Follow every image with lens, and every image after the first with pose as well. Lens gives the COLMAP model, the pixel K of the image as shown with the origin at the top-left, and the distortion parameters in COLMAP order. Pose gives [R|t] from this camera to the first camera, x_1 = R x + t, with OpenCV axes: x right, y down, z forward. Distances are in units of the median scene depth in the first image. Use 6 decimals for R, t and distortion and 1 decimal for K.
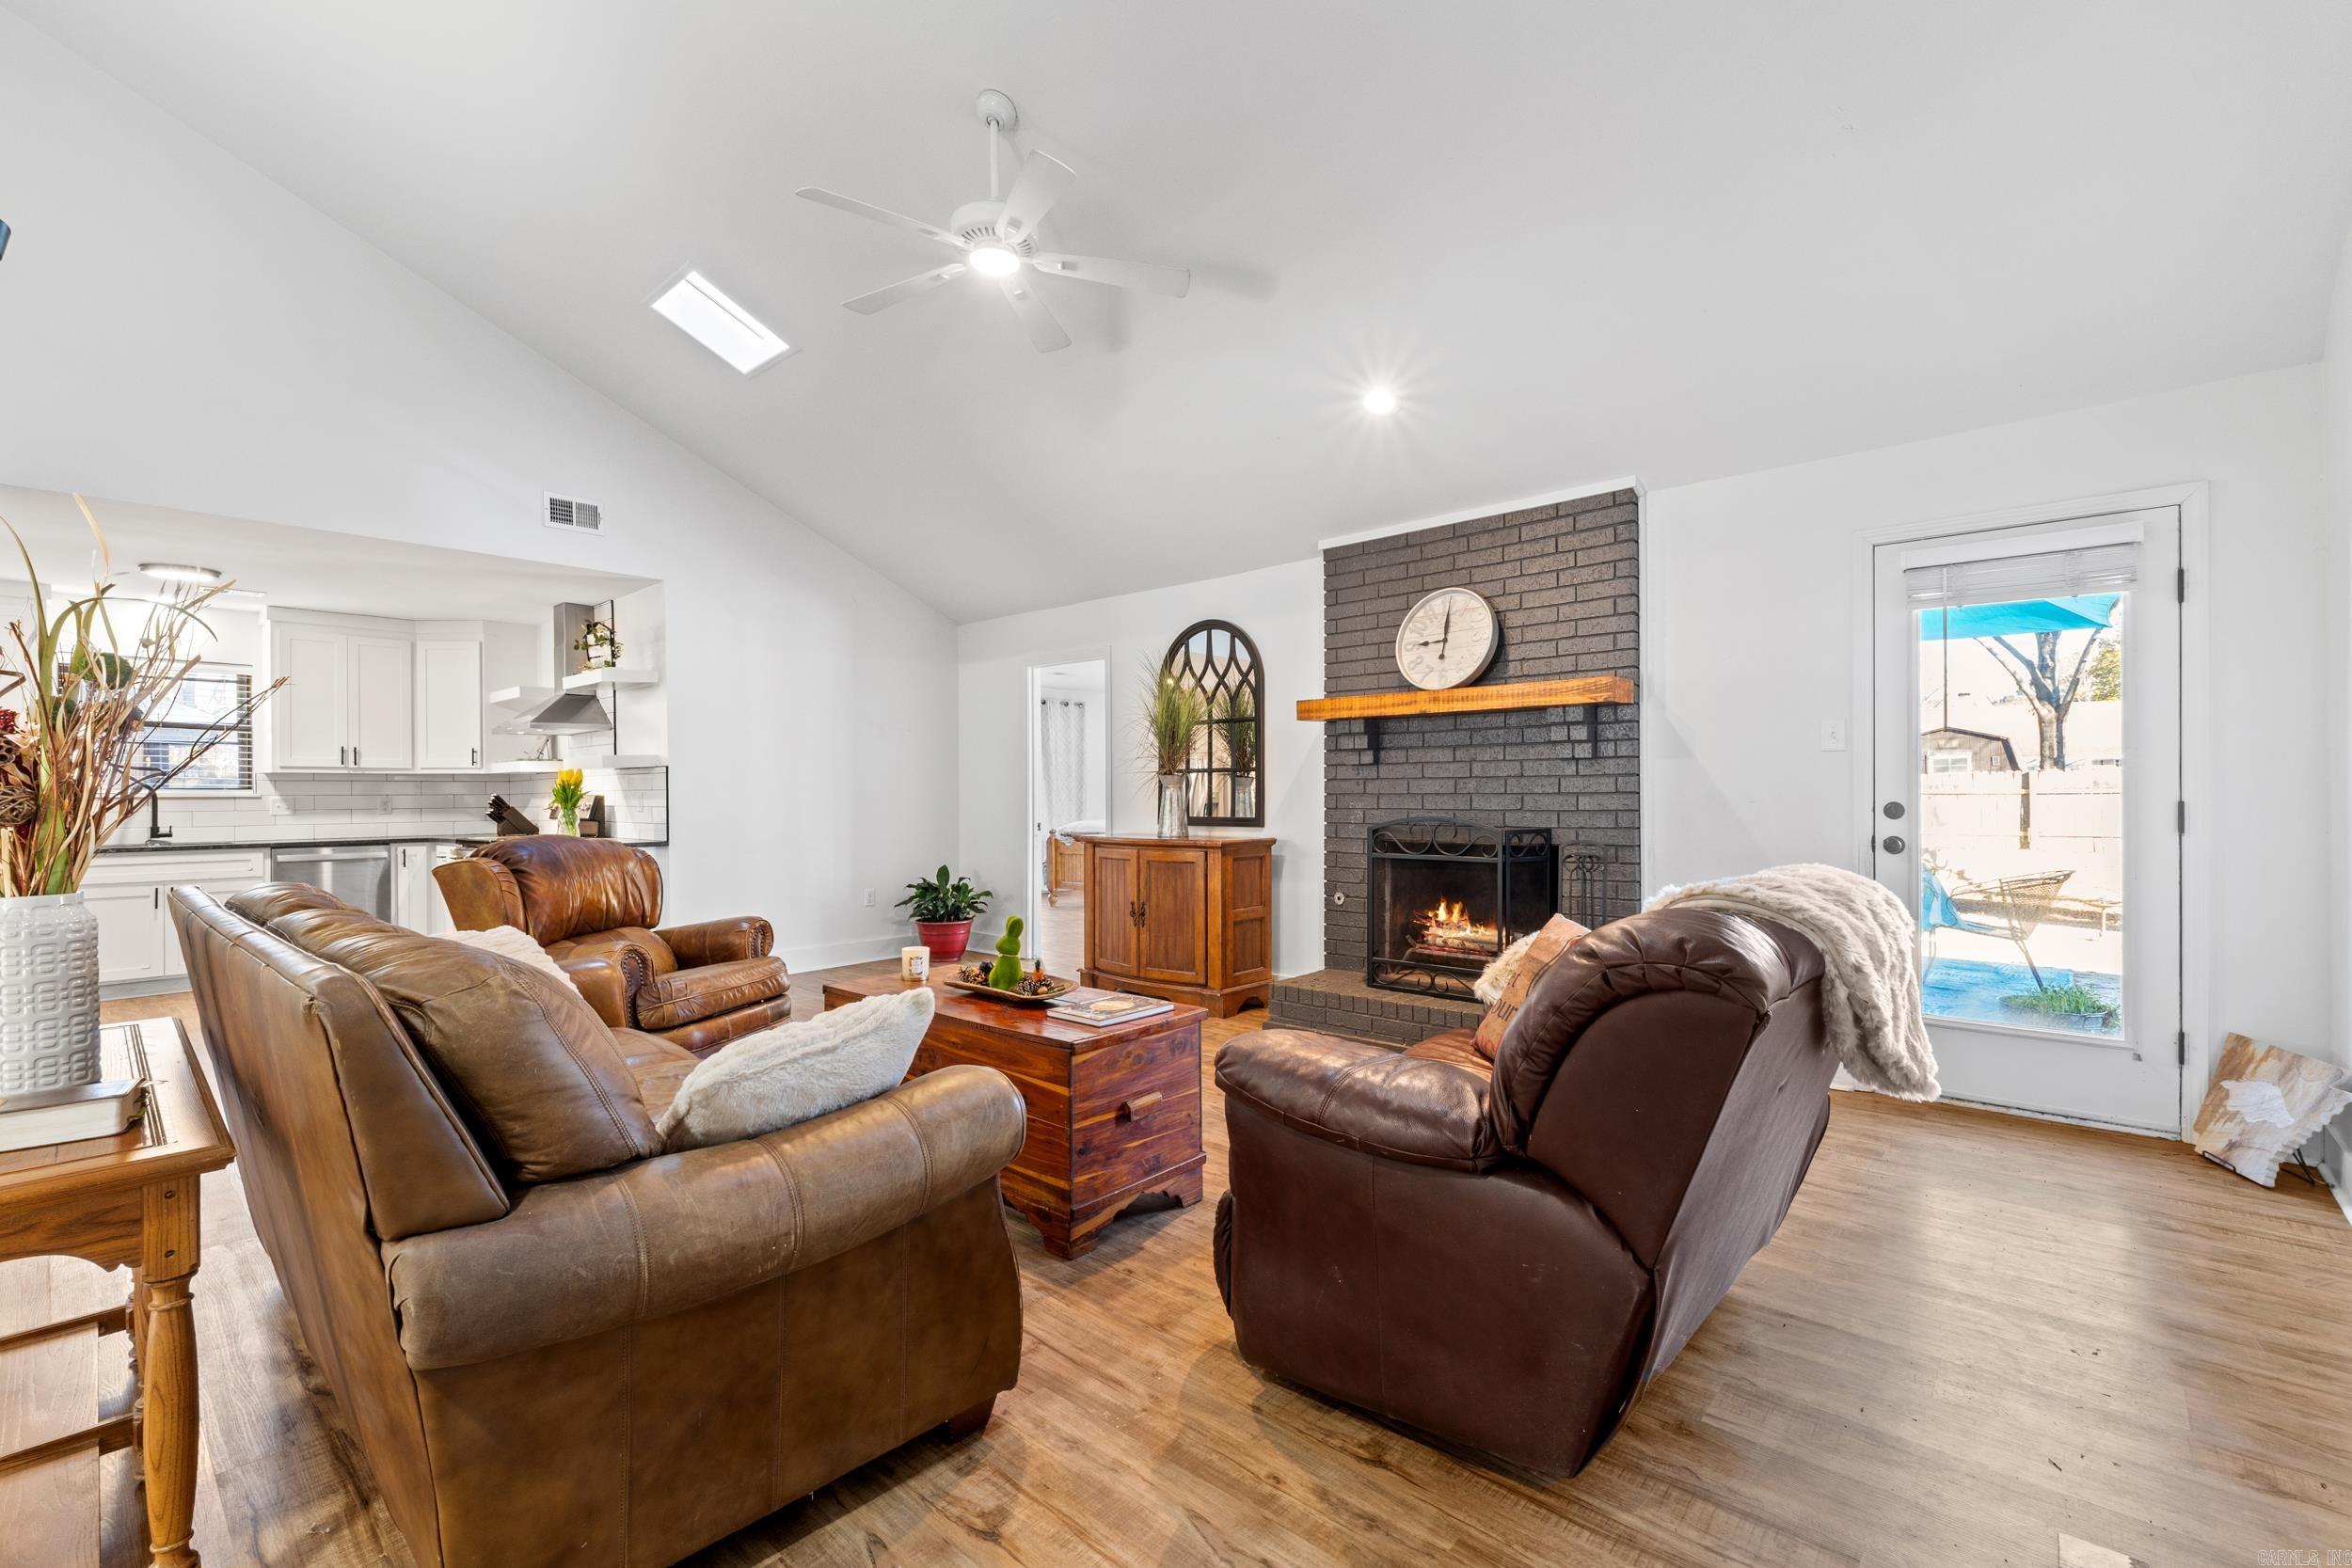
lens RADIAL K [[1037.1, 0, 1176.0], [0, 1037.1, 784.0], [0, 0, 1]] dist [-0.000133, -0.000127]
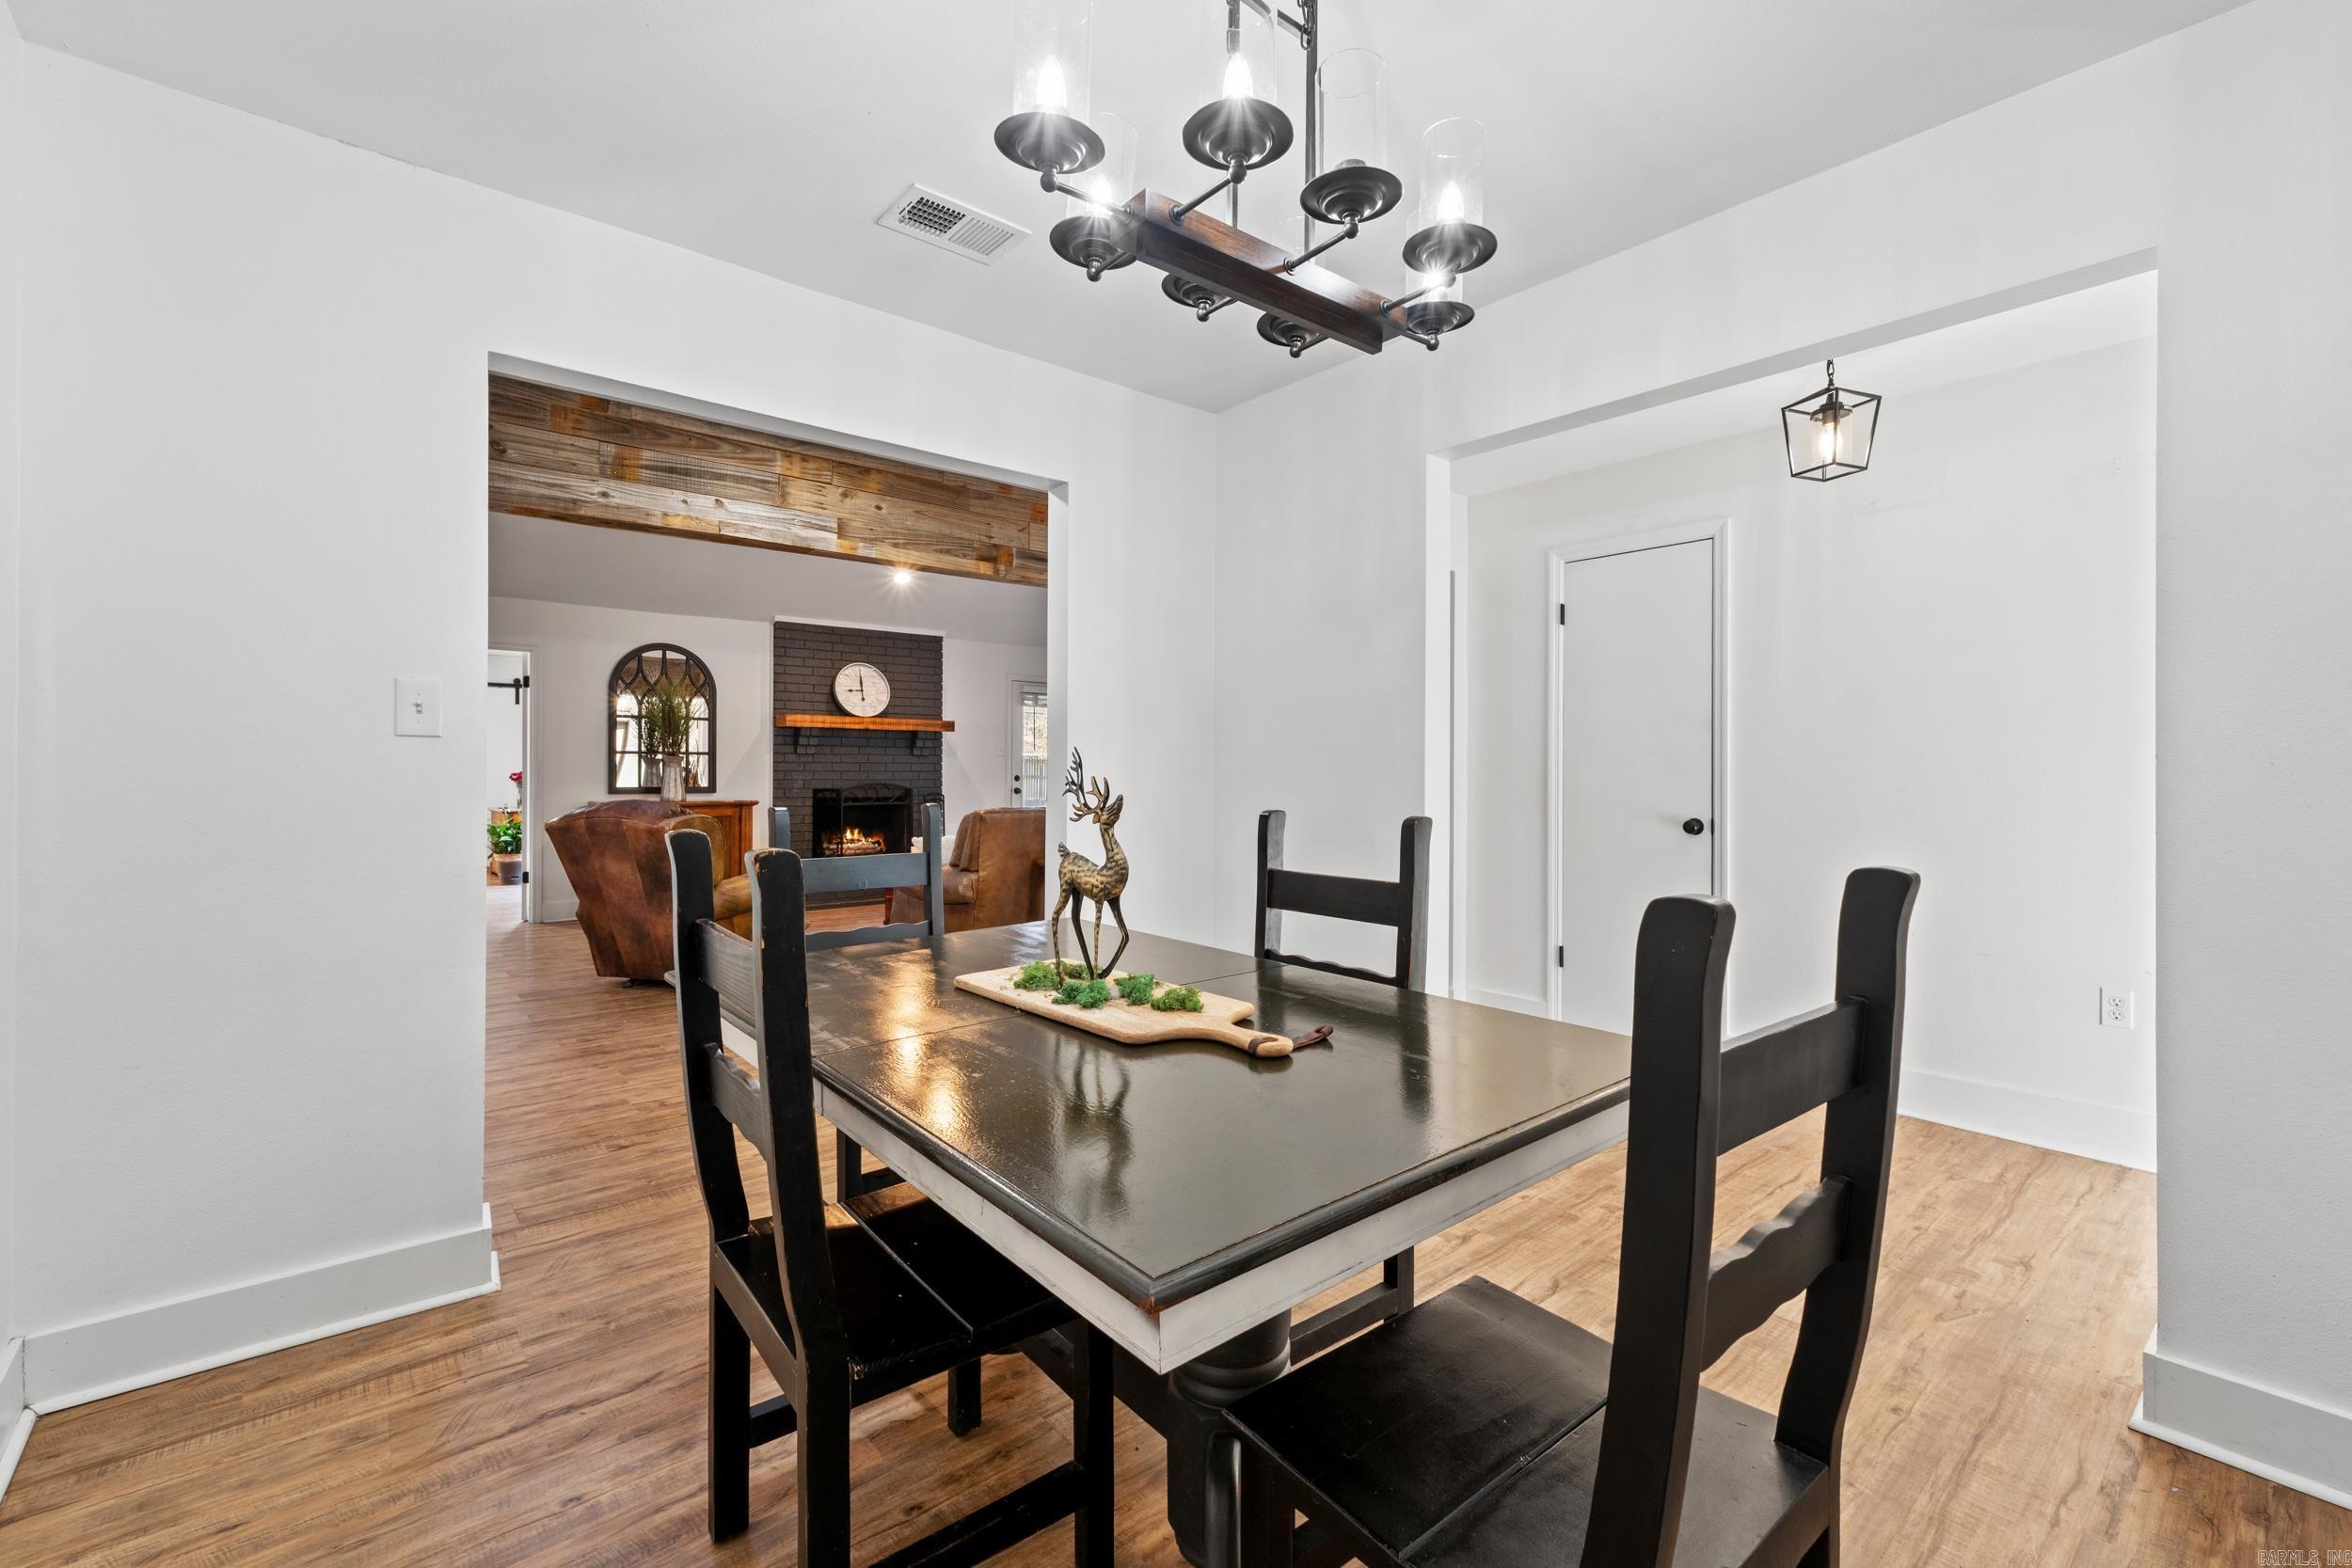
lens RADIAL K [[996.7, 0, 1188.6], [0, 996.7, 759.4], [0, 0, 1]] dist [-0.000510, -0.000538]
pose [[0.127875, 0.019687, 0.991595, -1.340544], [-0.009371, 0.999782, -0.018641, 0.014830], [-0.991746, -0.006909, 0.128032, 0.150965]]
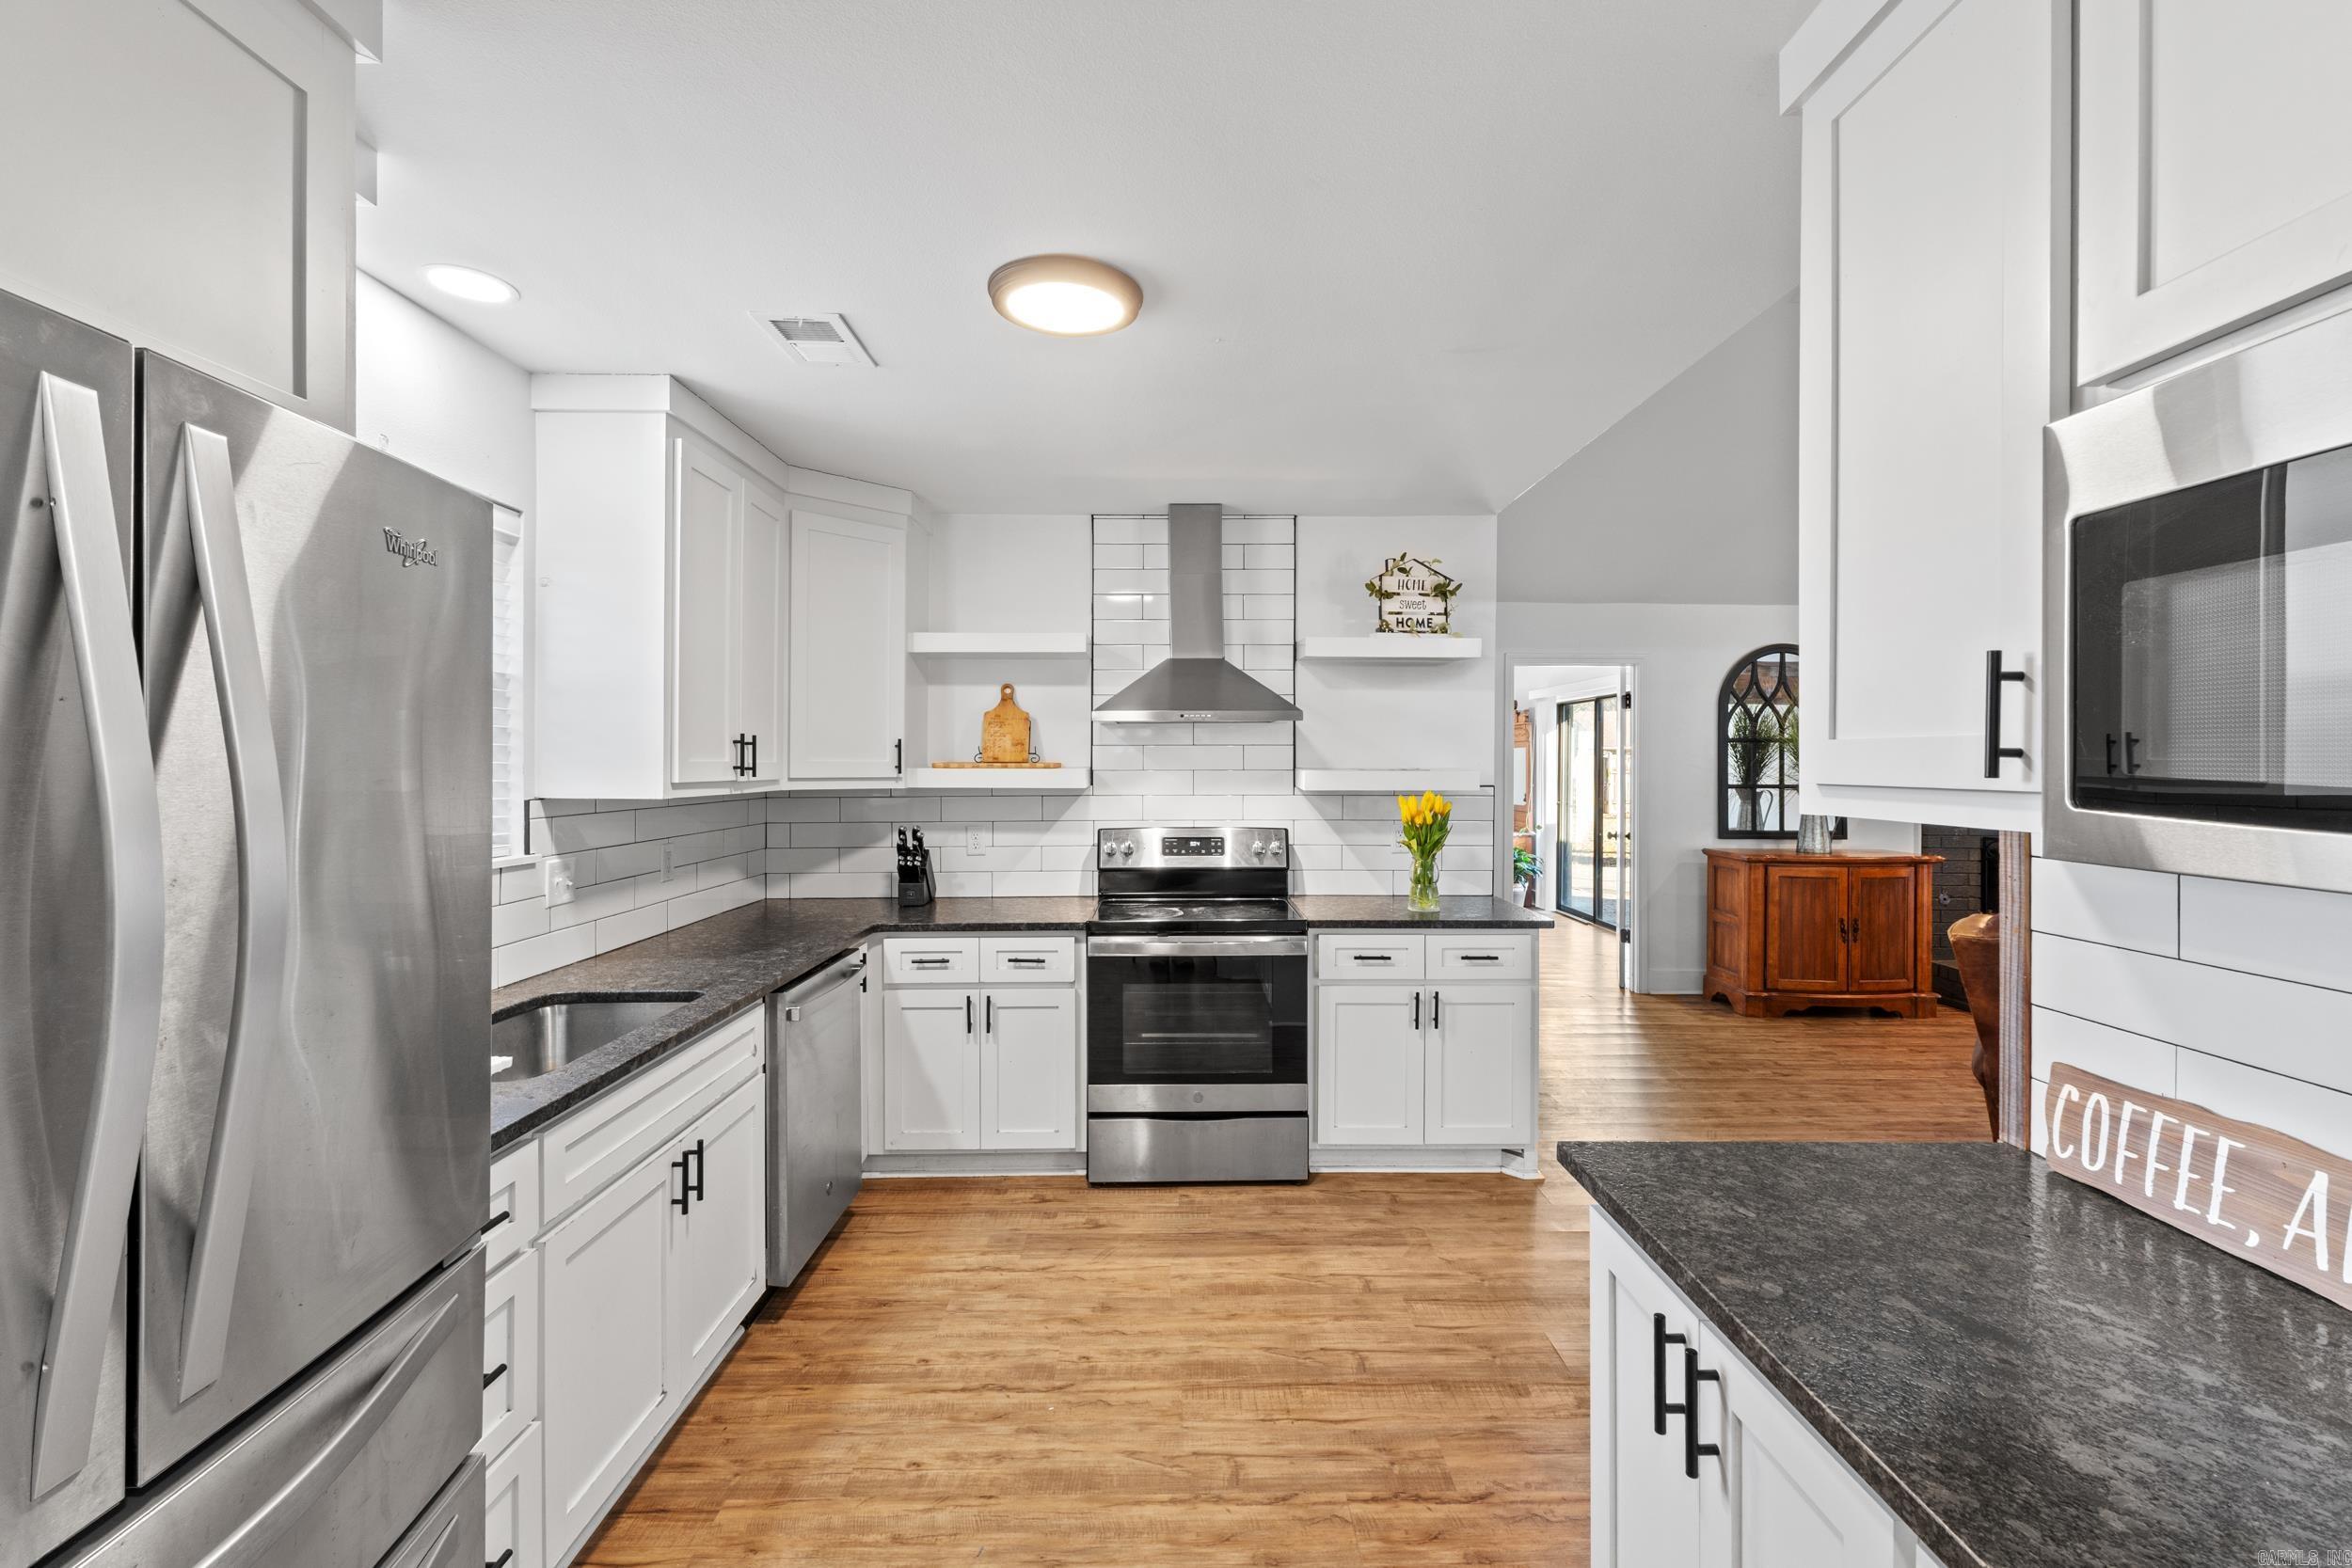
lens RADIAL K [[996.7, 0, 1188.6], [0, 996.7, 759.4], [0, 0, 1]] dist [-0.000510, -0.000538]
pose [[0.723256, 0.012811, 0.690461, -1.242208], [-0.016845, 0.999858, -0.000906, -0.034350], [-0.690375, -0.010975, 0.723369, 0.764929]]
